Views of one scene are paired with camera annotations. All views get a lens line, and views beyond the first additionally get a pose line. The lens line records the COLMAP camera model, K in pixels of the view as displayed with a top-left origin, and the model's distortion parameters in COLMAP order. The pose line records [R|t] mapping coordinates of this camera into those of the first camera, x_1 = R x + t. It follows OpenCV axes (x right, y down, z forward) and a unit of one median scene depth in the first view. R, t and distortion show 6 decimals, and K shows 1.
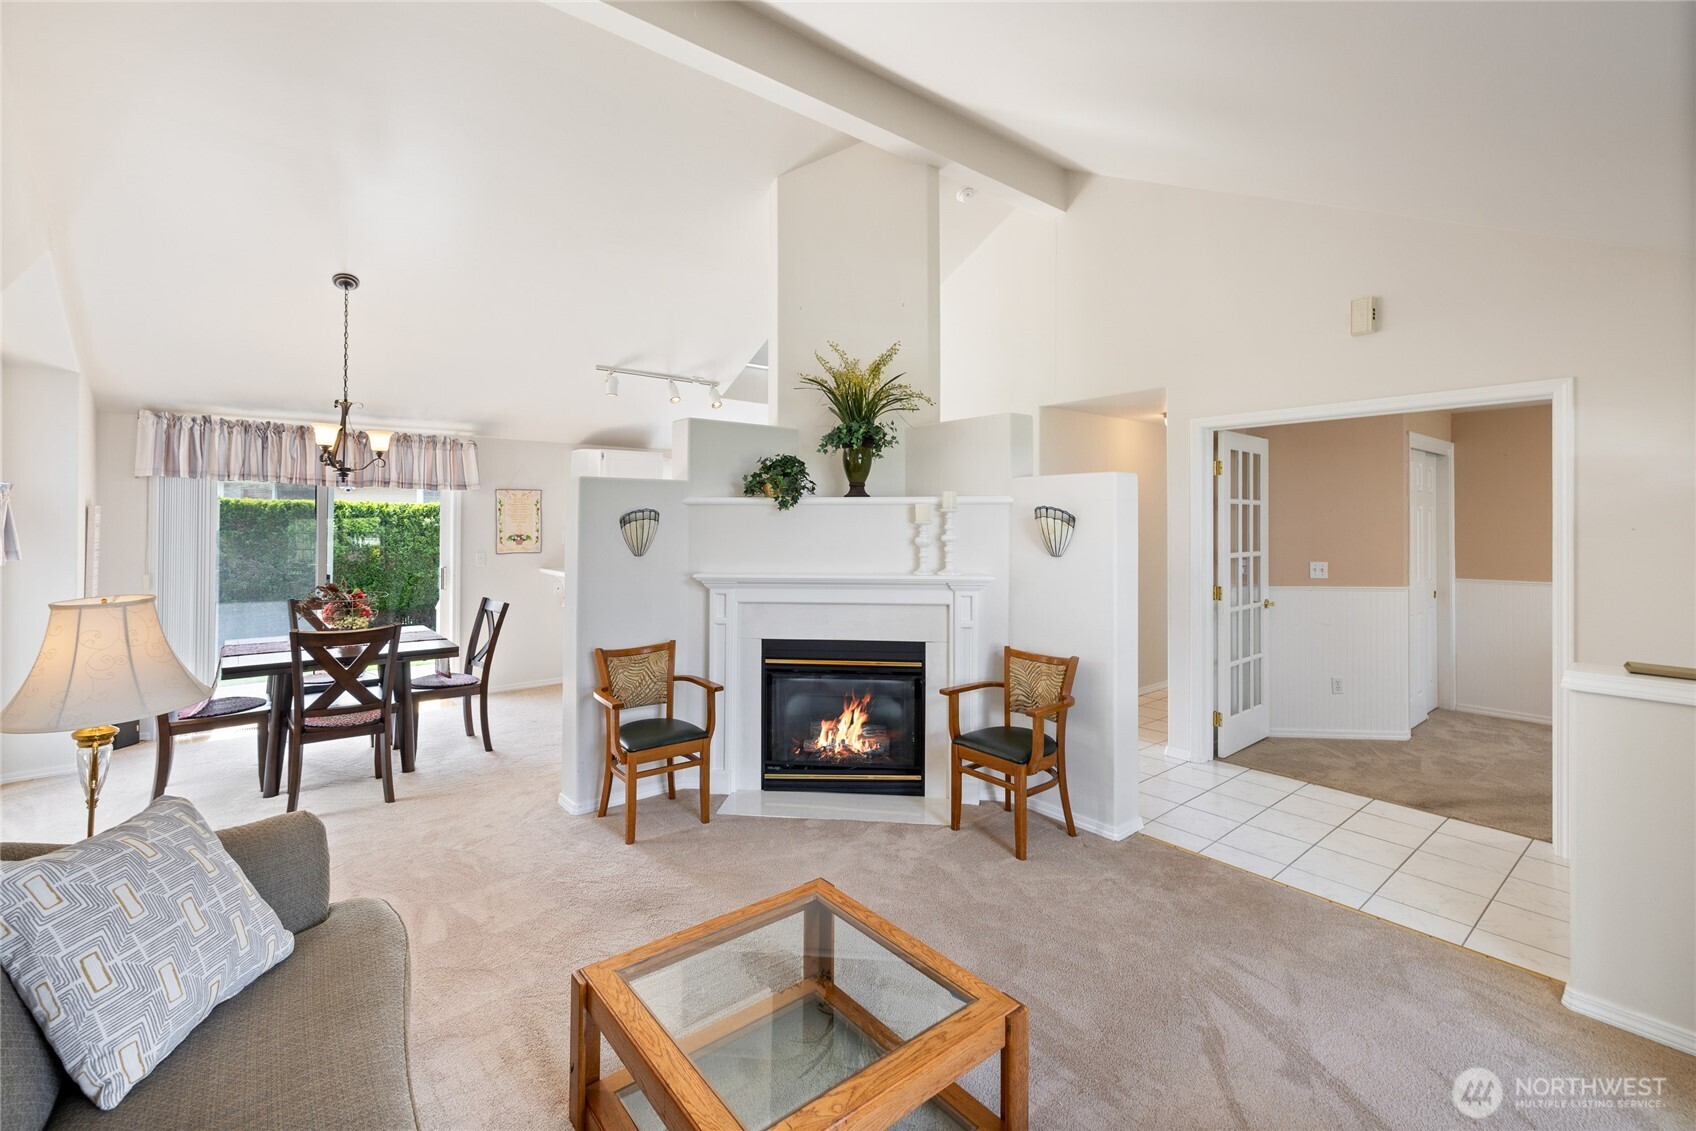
lens RADIAL K [[721.0, 0, 820.4], [0, 721.0, 511.4], [0, 0, 1]] dist [-0.001903, 0.001719]
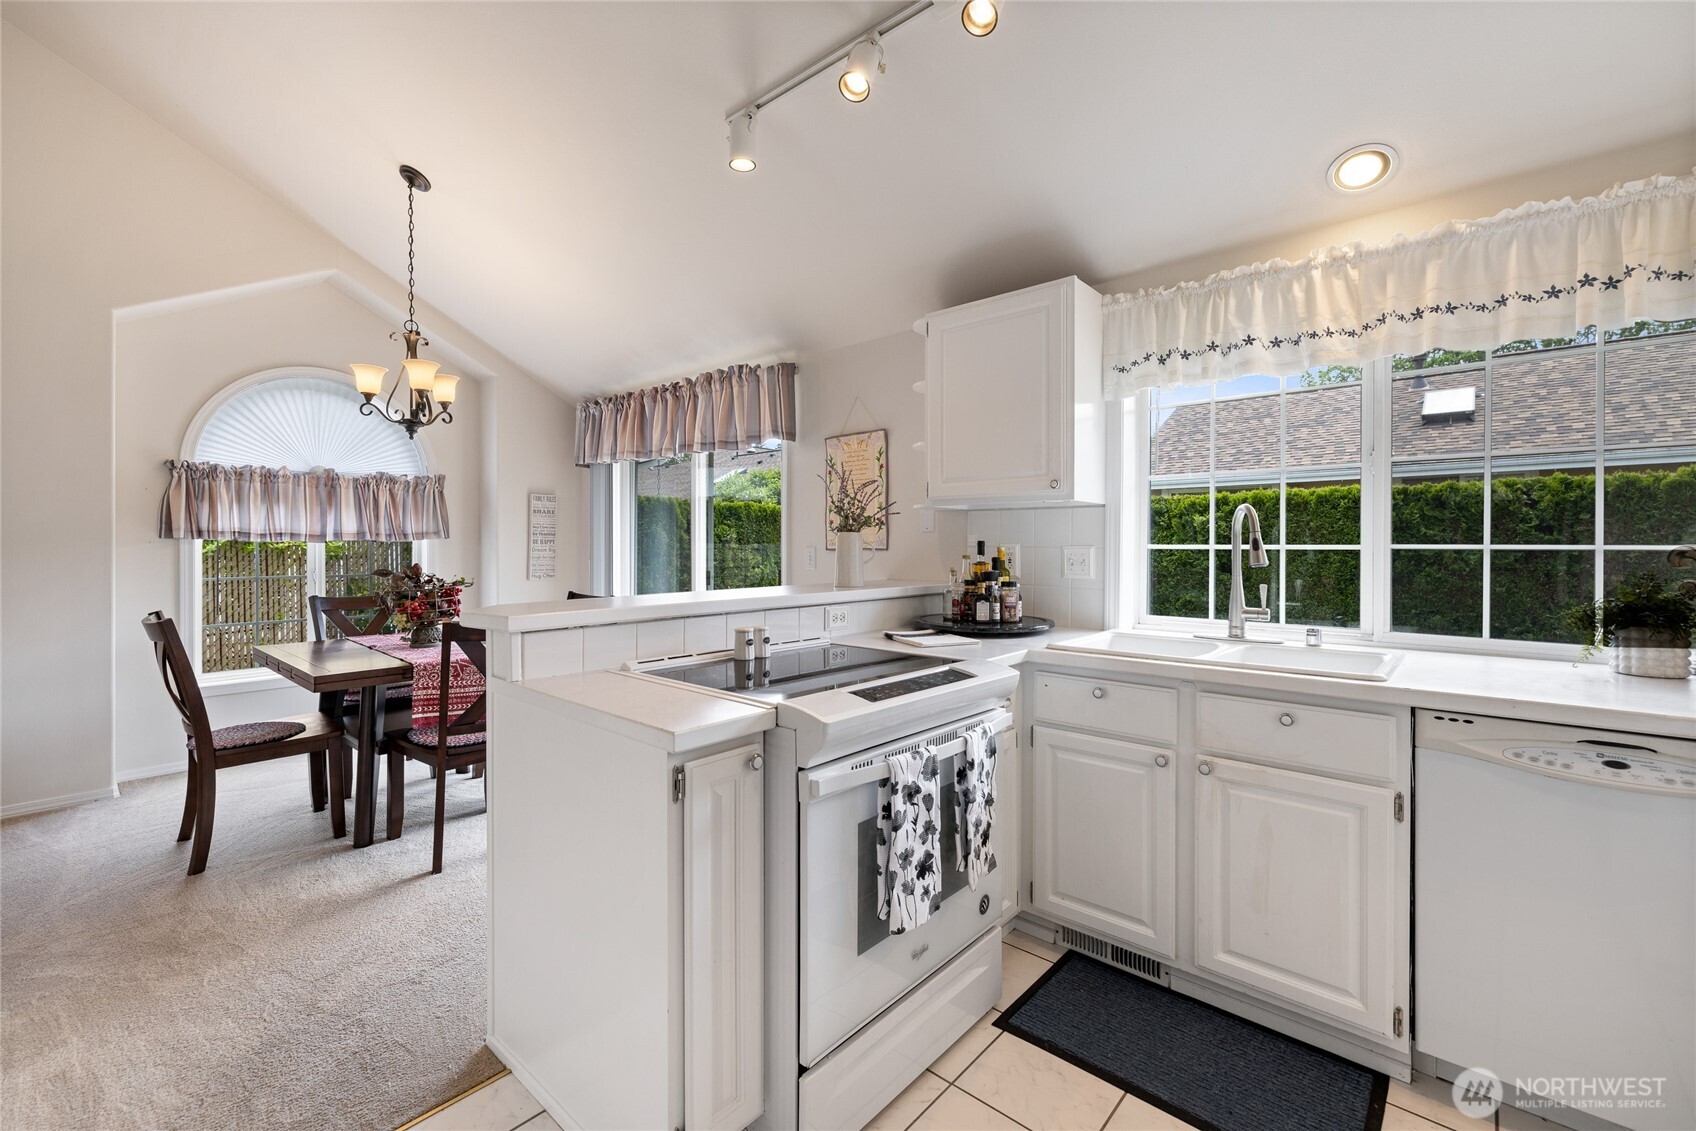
lens RADIAL K [[721.0, 0, 827.9], [0, 721.0, 548.3], [0, 0, 1]] dist [-0.001903, 0.001719]
pose [[0.160321, 0.001149, -0.987064, 0.184895], [0.016037, 0.999864, 0.003768, 0.084516], [0.986935, -0.016434, 0.160281, 1.374989]]
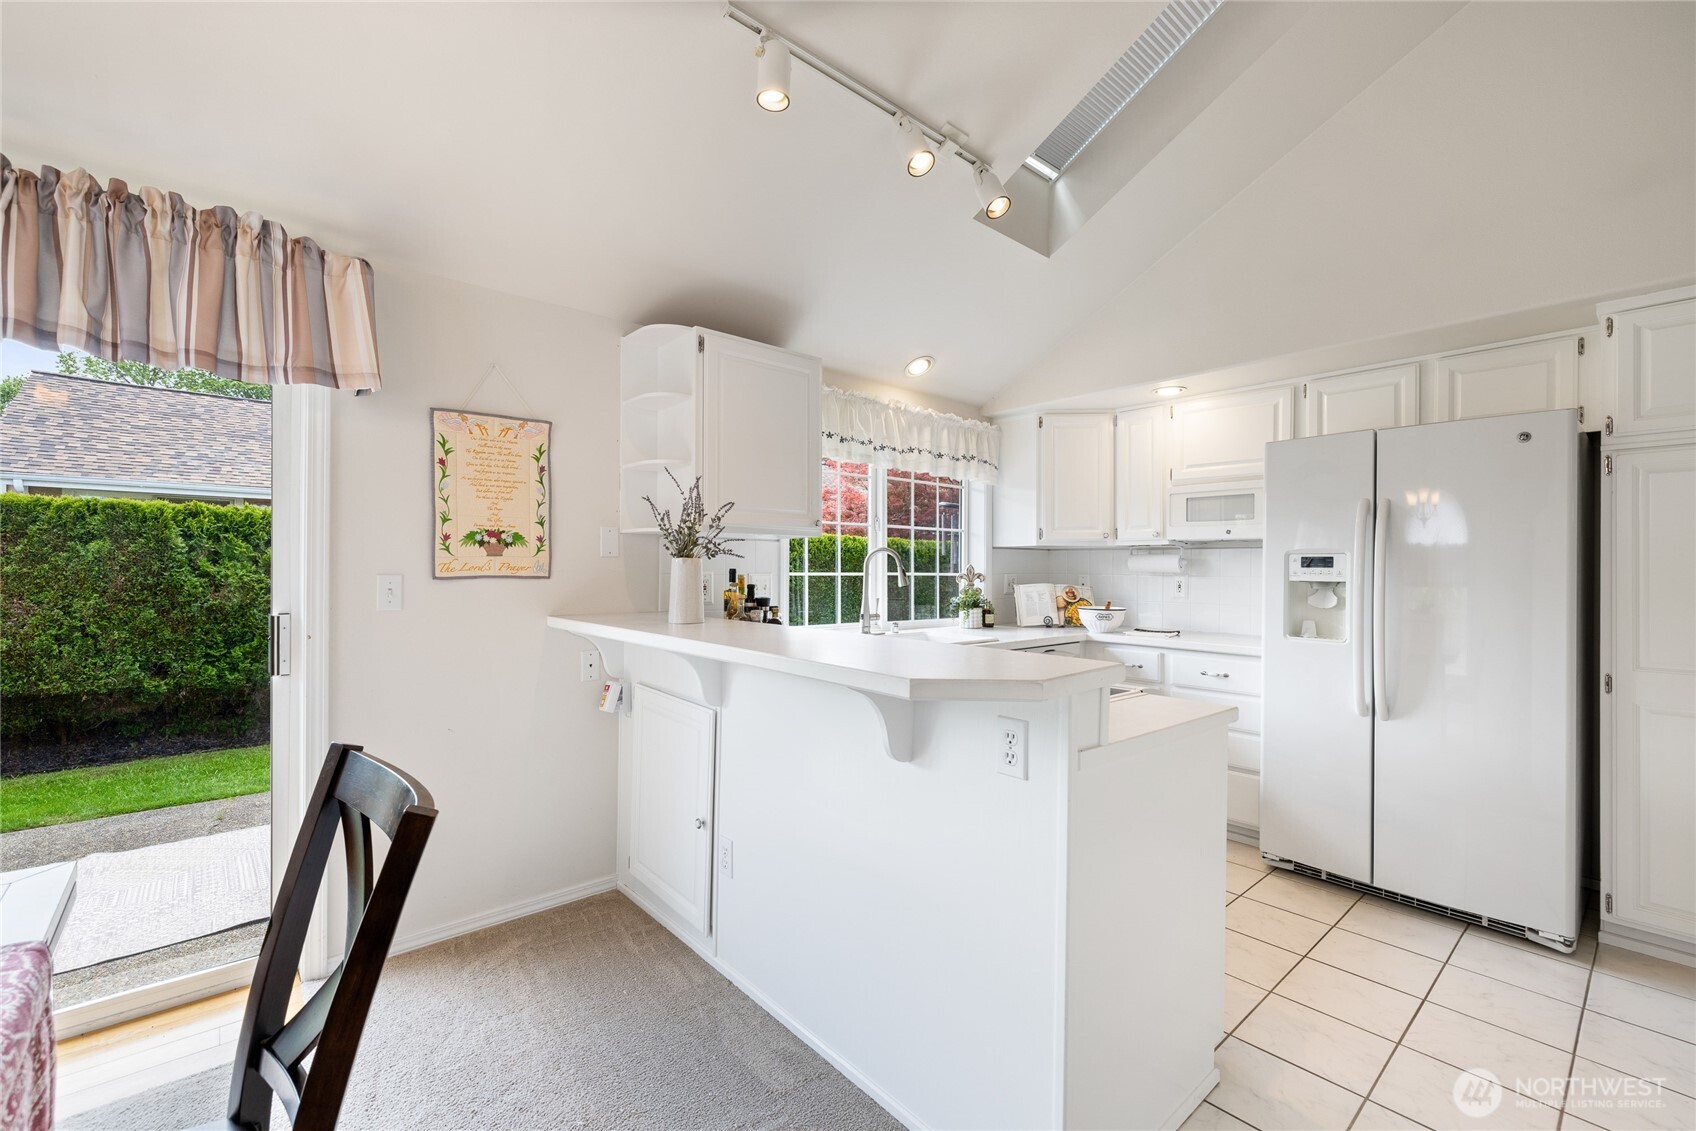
lens RADIAL K [[721.0, 0, 836.0], [0, 721.0, 566.4], [0, 0, 1]] dist [-0.001903, 0.001719]
pose [[0.999031, 0.003919, 0.043831, -0.385124], [-0.004391, 0.999933, 0.010672, 0.072252], [-0.043786, -0.010854, 0.998982, 0.926850]]
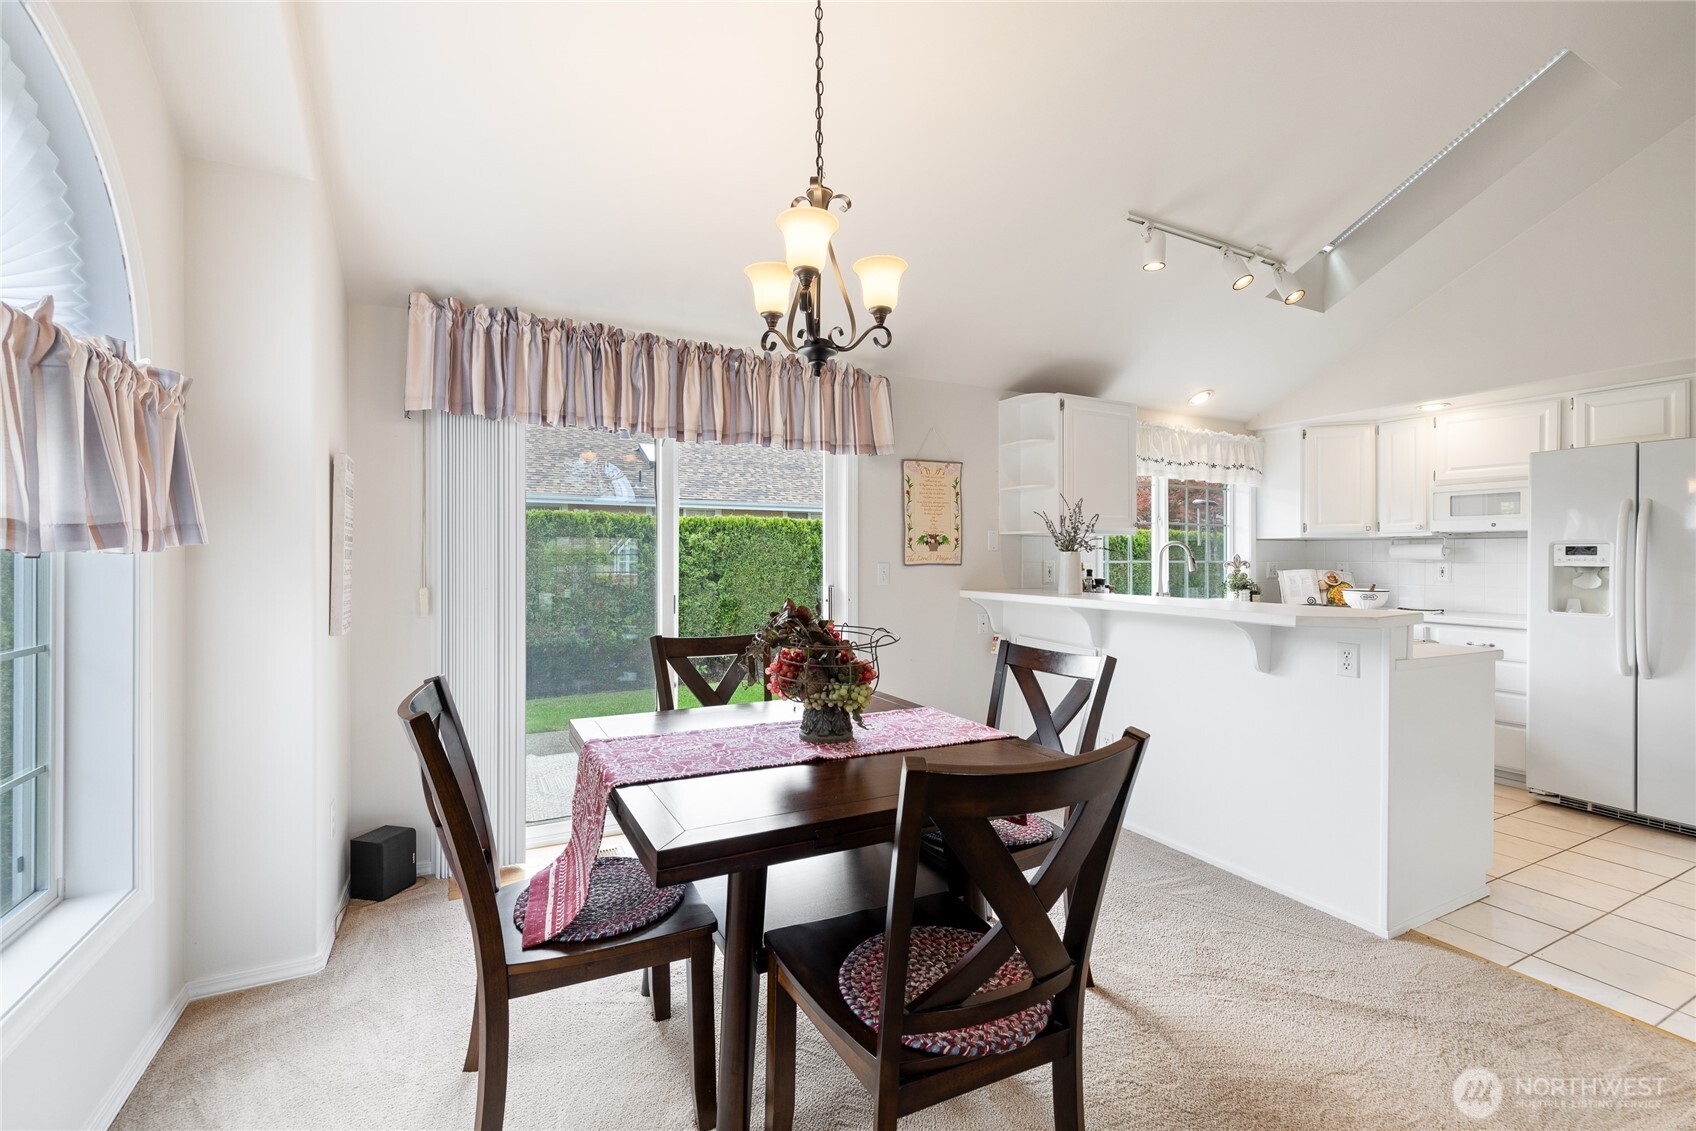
lens RADIAL K [[721.0, 0, 826.9], [0, 721.0, 555.0], [0, 0, 1]] dist [-0.001903, 0.001719]
pose [[0.979742, -0.001606, -0.200259, -0.592178], [0.003768, 0.999939, 0.010413, 0.066218], [0.200230, -0.010957, 0.979688, 0.589810]]
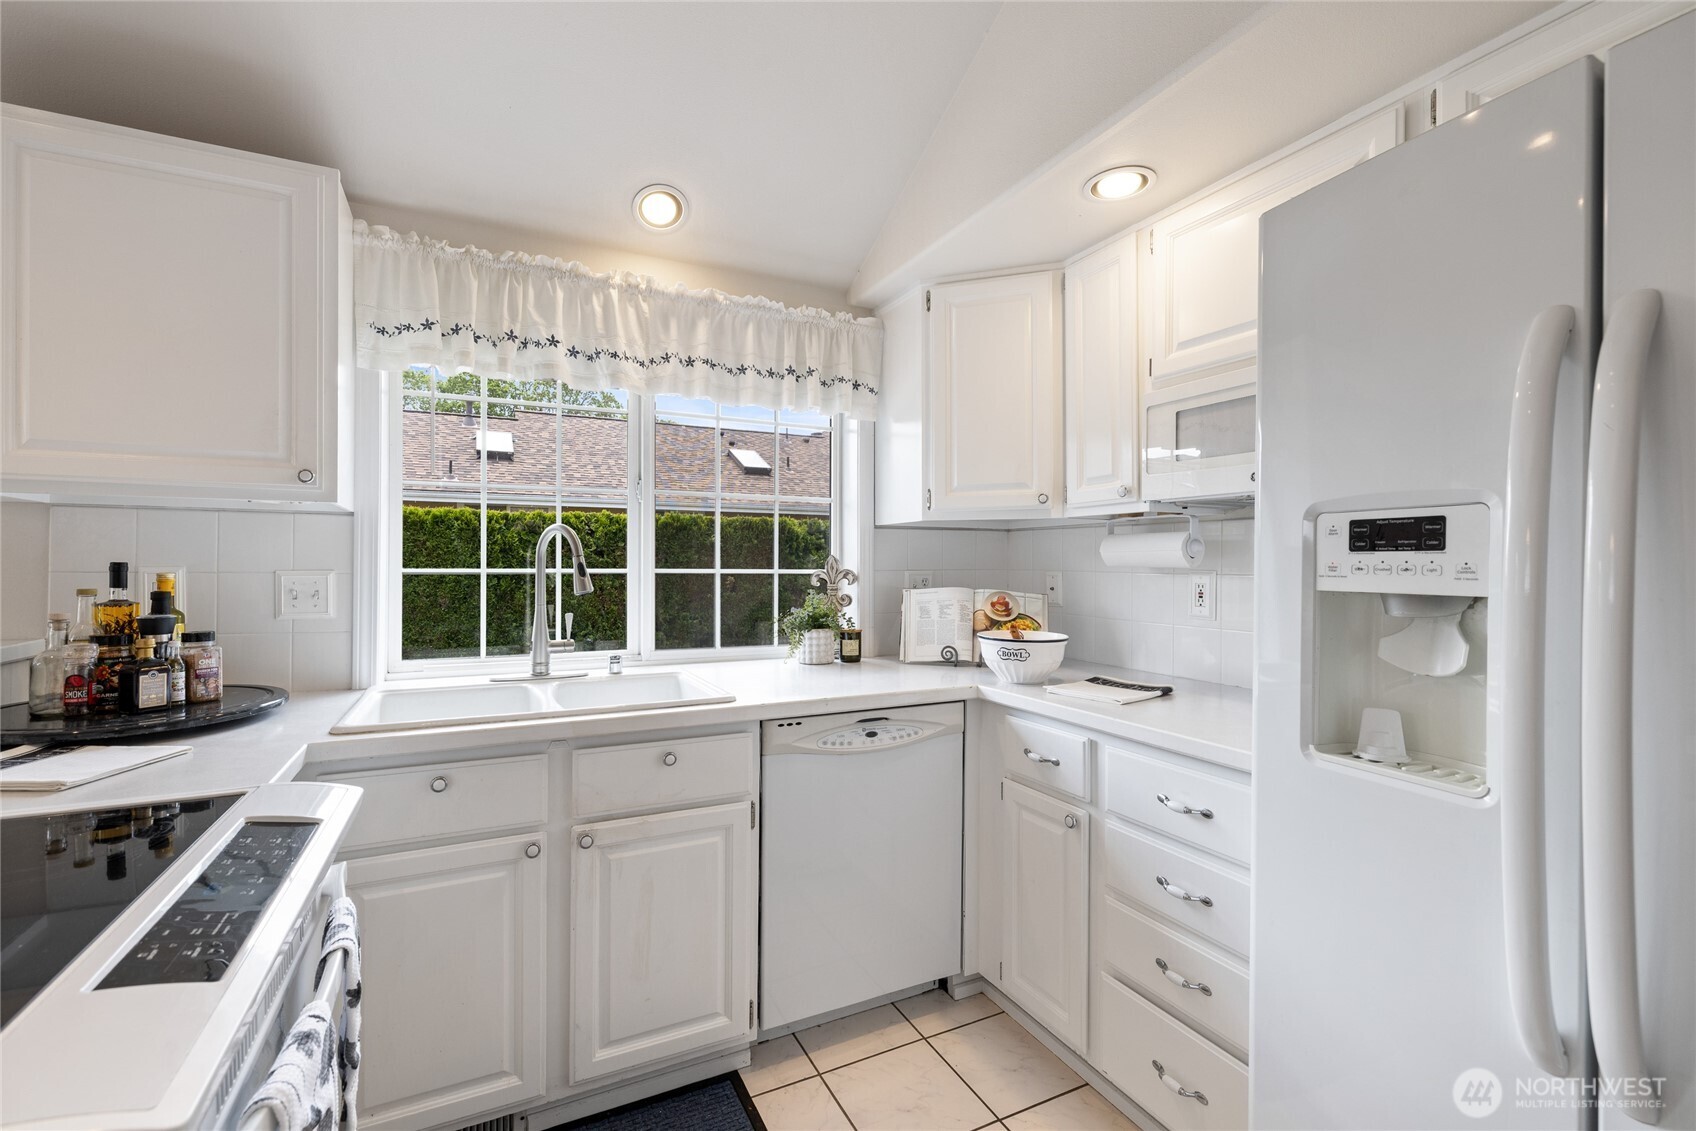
lens RADIAL K [[721.0, 0, 828.0], [0, 721.0, 563.5], [0, 0, 1]] dist [-0.001903, 0.001719]
pose [[0.974632, 0.000772, -0.223812, -0.012621], [0.002076, 0.999920, 0.012488, 0.079191], [0.223803, -0.012635, 0.974552, 1.342695]]
